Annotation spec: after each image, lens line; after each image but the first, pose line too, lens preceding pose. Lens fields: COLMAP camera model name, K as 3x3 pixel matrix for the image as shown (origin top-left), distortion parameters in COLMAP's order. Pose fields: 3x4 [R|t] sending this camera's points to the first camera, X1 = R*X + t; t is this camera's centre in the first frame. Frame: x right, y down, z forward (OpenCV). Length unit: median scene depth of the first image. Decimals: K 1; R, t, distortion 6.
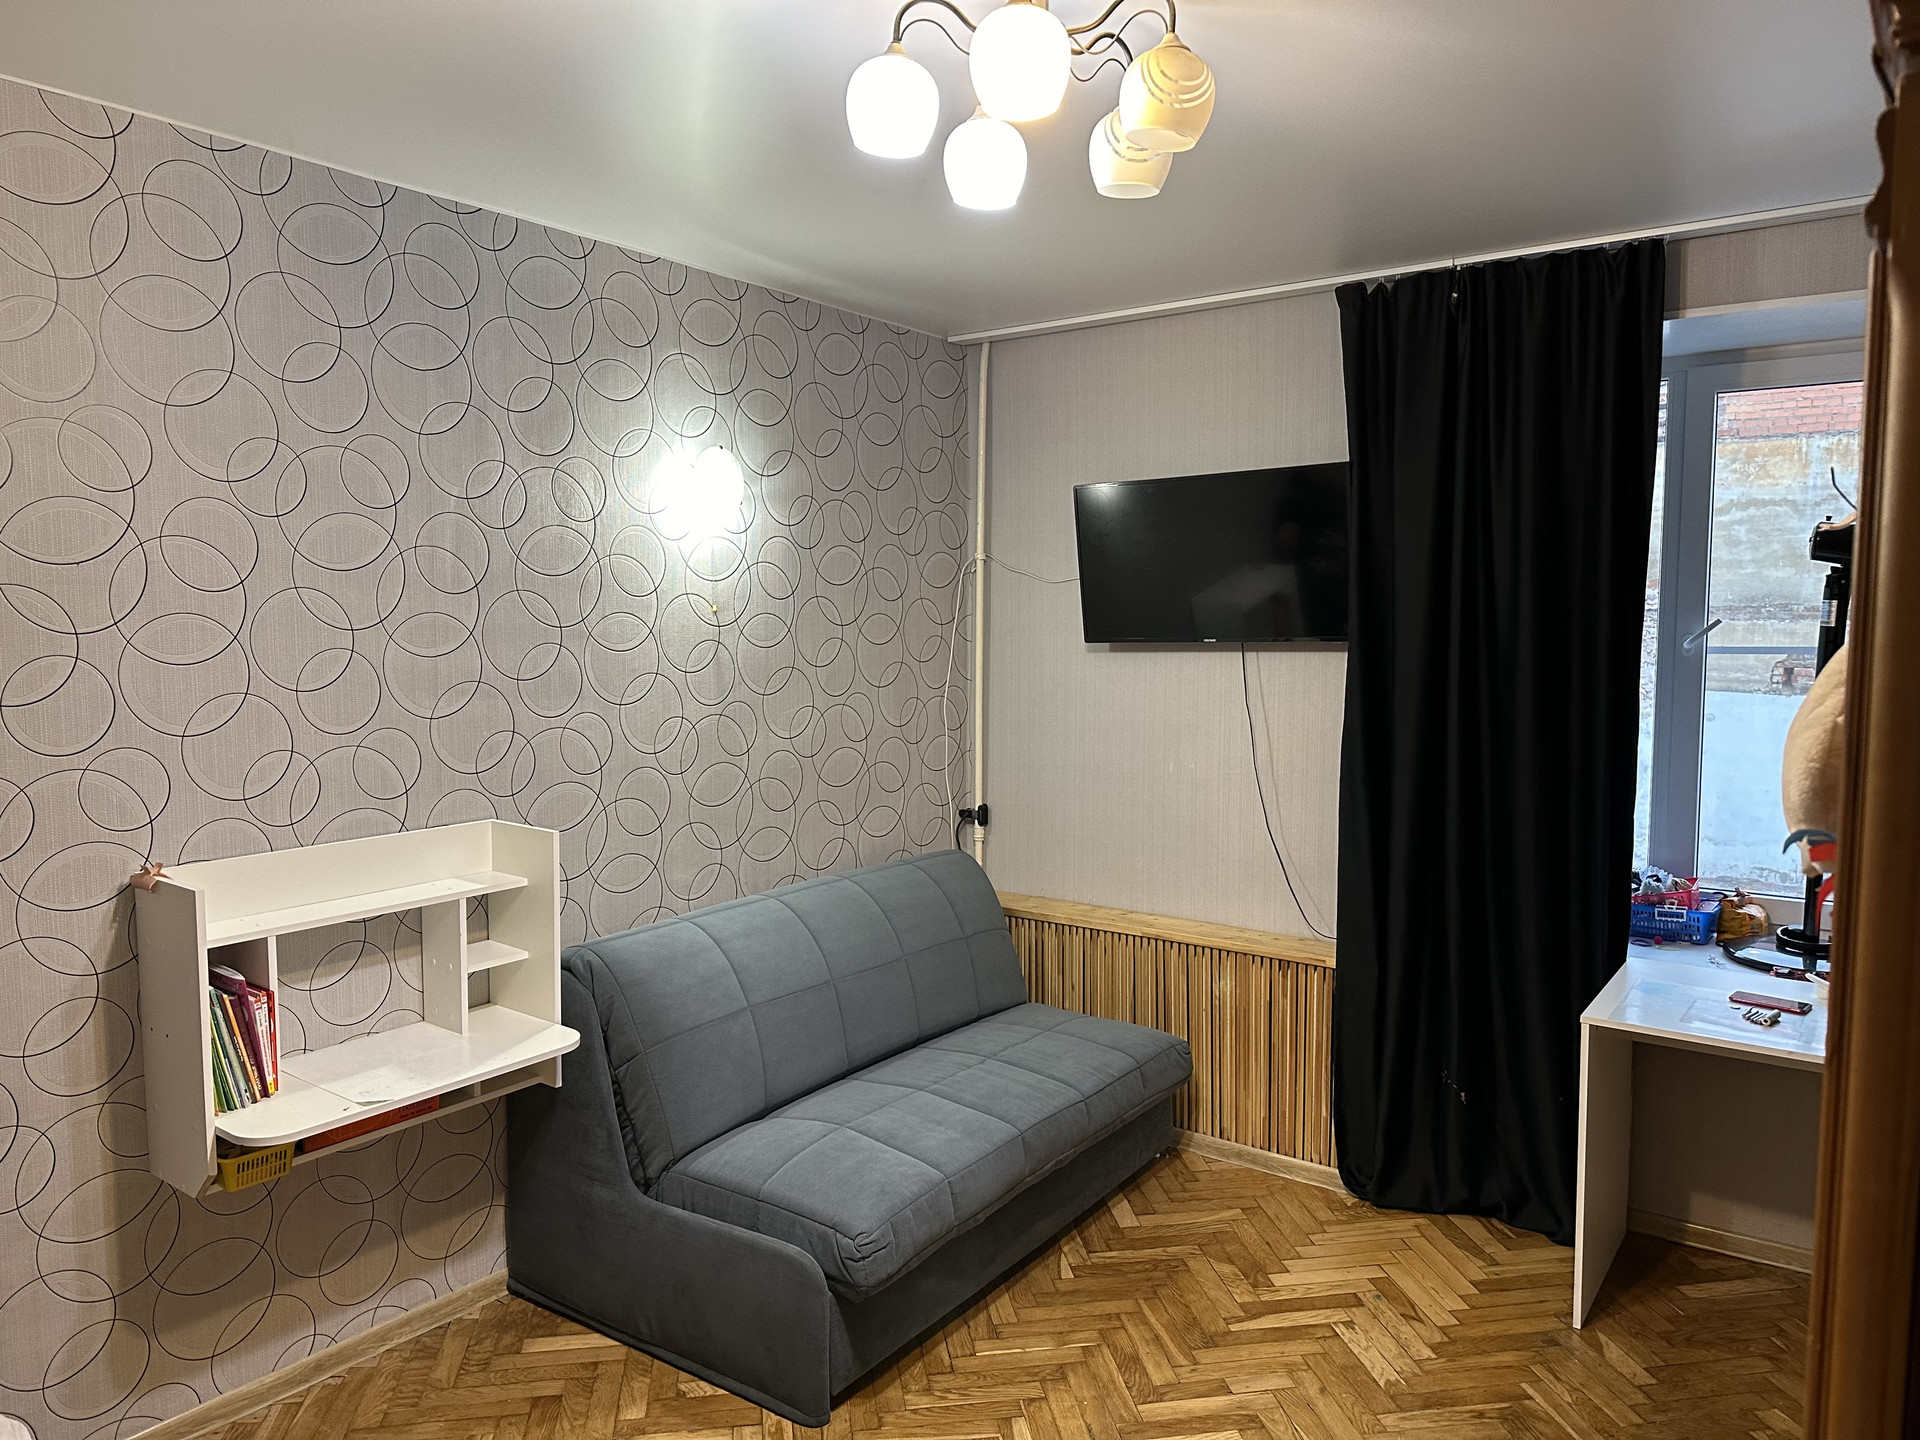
lens RADIAL K [[1330.3, 0, 964.8], [0, 1330.3, 730.0], [0, 0, 1]] dist [0.003050, -0.004050]
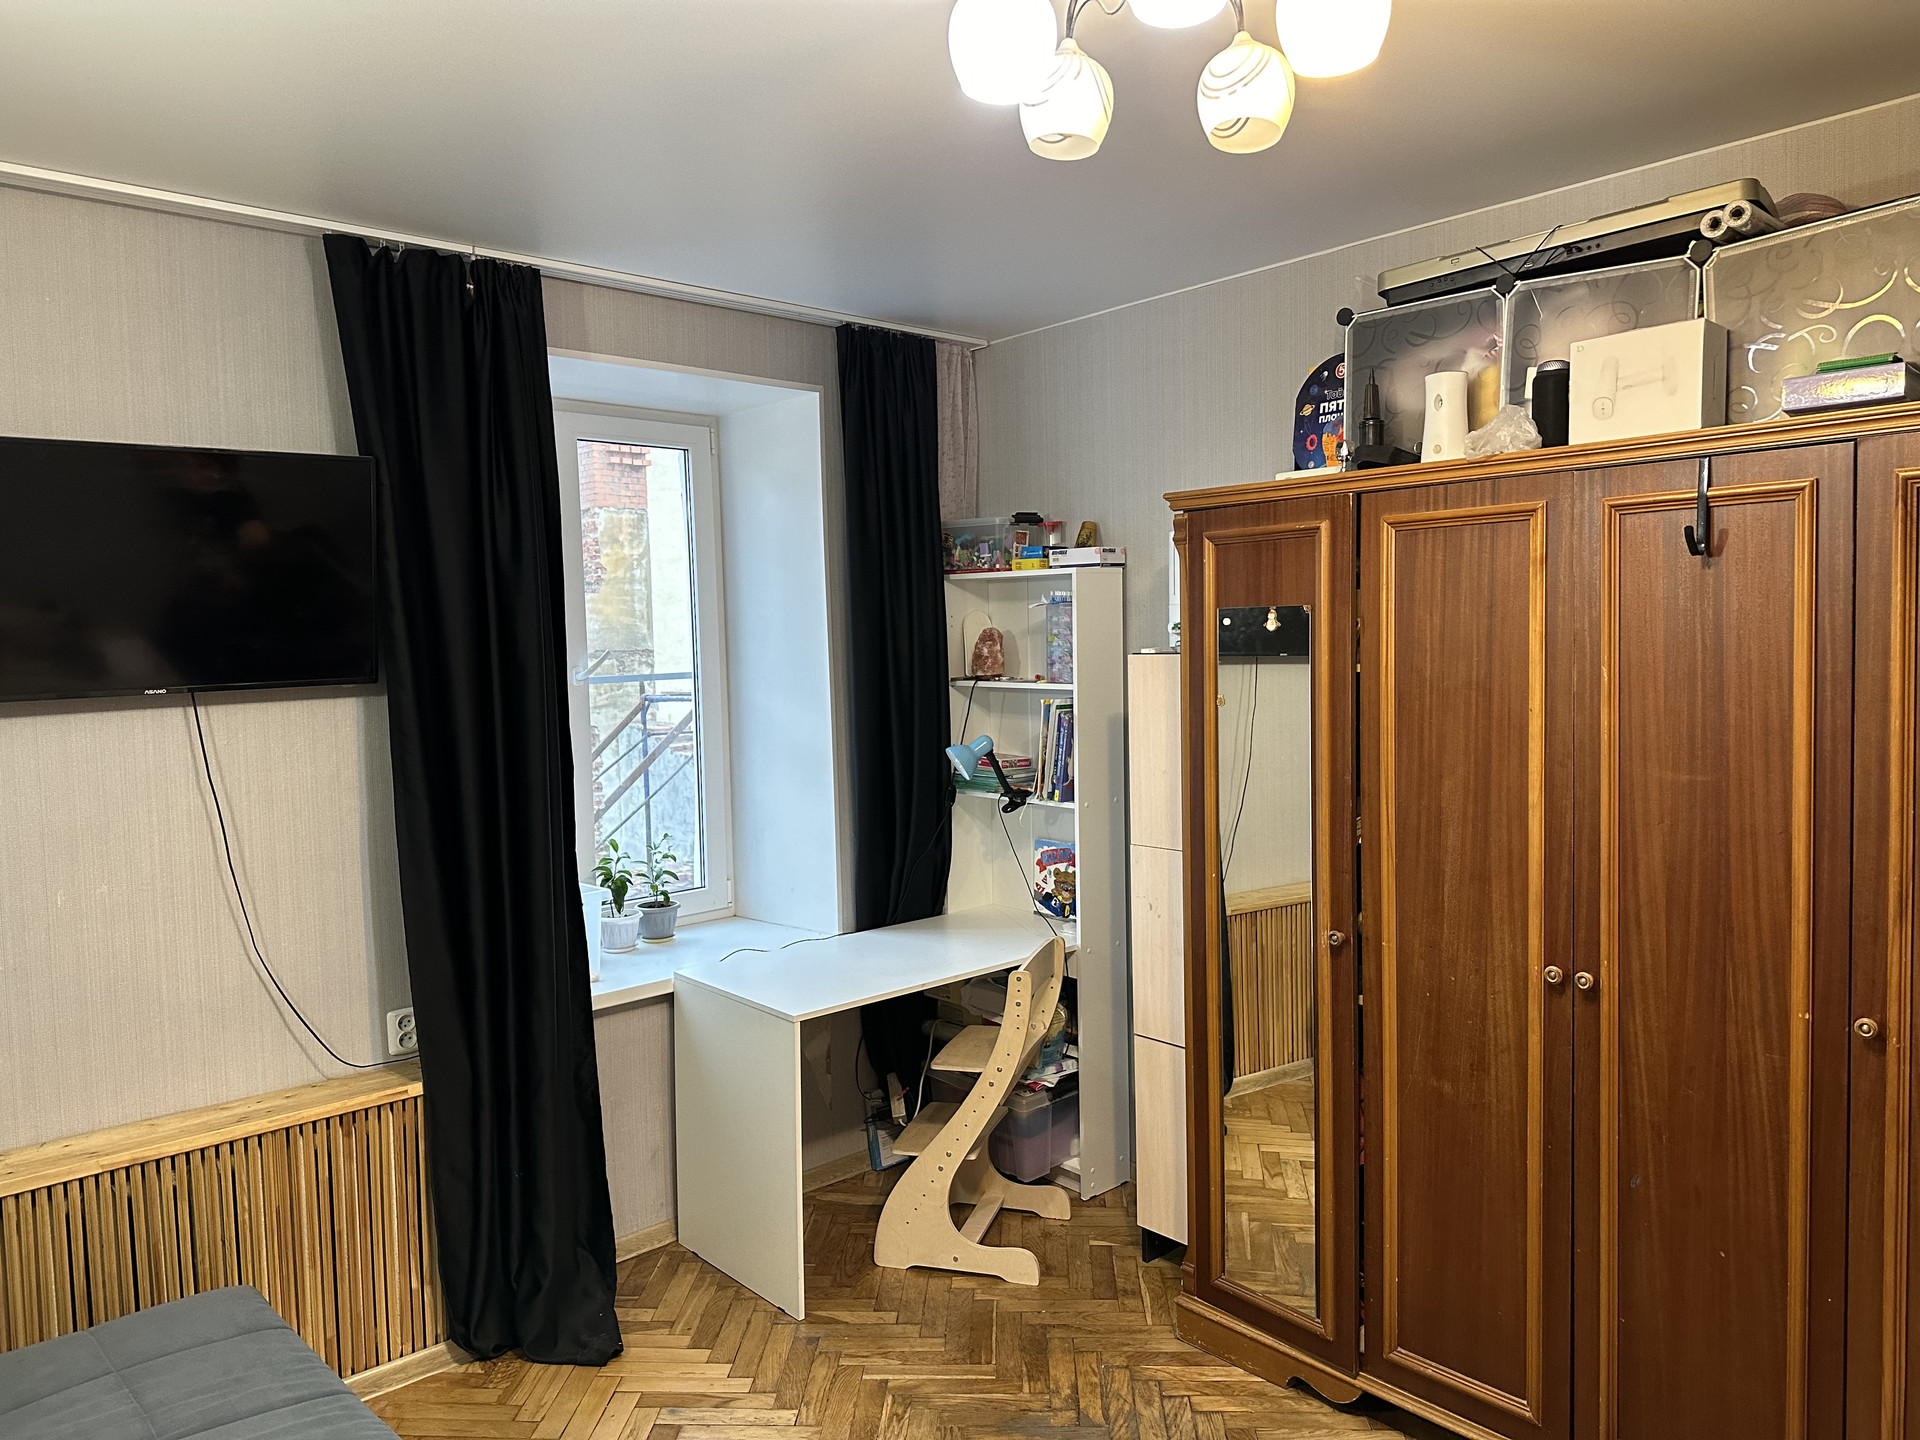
lens RADIAL K [[1330.3, 0, 964.7], [0, 1330.3, 703.6], [0, 0, 1]] dist [0.003050, -0.004050]
pose [[0.191656, -0.045968, 0.980385, -0.424273], [0.103958, 0.994234, 0.026295, -0.039315], [-0.975941, 0.096879, 0.195329, 0.503227]]
